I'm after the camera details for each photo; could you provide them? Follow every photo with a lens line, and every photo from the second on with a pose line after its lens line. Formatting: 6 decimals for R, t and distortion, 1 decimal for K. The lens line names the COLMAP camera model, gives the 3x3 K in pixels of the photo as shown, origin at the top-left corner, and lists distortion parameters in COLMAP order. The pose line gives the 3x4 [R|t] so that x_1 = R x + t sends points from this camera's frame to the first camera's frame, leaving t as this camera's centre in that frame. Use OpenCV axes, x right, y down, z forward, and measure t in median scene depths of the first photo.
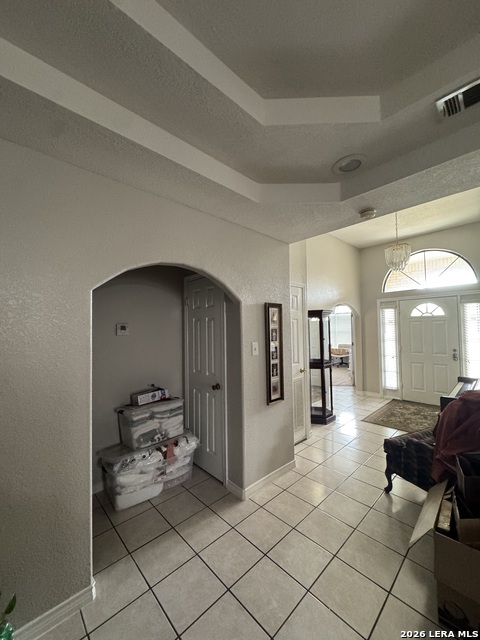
lens RADIAL K [[254.0, 0, 240.0], [0, 254.0, 320.0], [0, 0, 1]] dist [-0.002045, -0.000071]
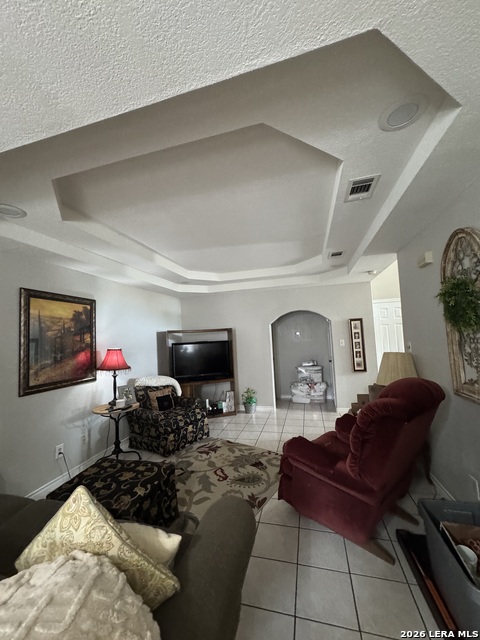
lens RADIAL K [[254.0, 0, 240.0], [0, 254.0, 320.0], [0, 0, 1]] dist [-0.002045, -0.000071]
pose [[0.523530, -0.067413, -0.849336, 1.209669], [0.066073, 0.997075, -0.038412, -0.036750], [0.849441, -0.036009, 0.526453, -0.663888]]
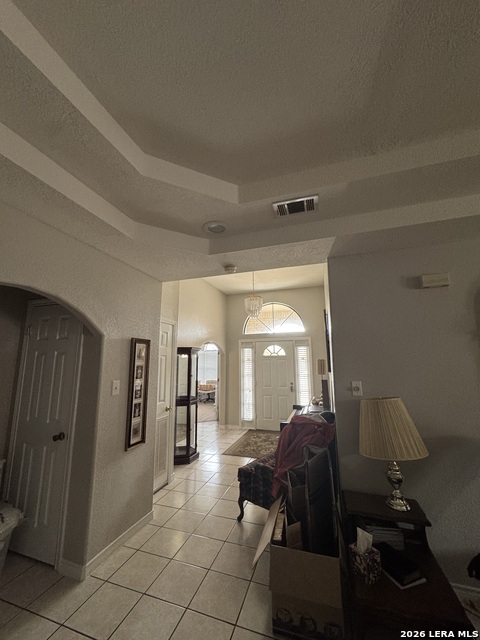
lens RADIAL K [[254.0, 0, 240.0], [0, 254.0, 320.0], [0, 0, 1]] dist [-0.002045, -0.000071]
pose [[0.881270, 0.089882, 0.463988, 0.006711], [-0.024195, 0.989042, -0.145640, -0.004573], [-0.471994, 0.117122, 0.873787, -0.033003]]
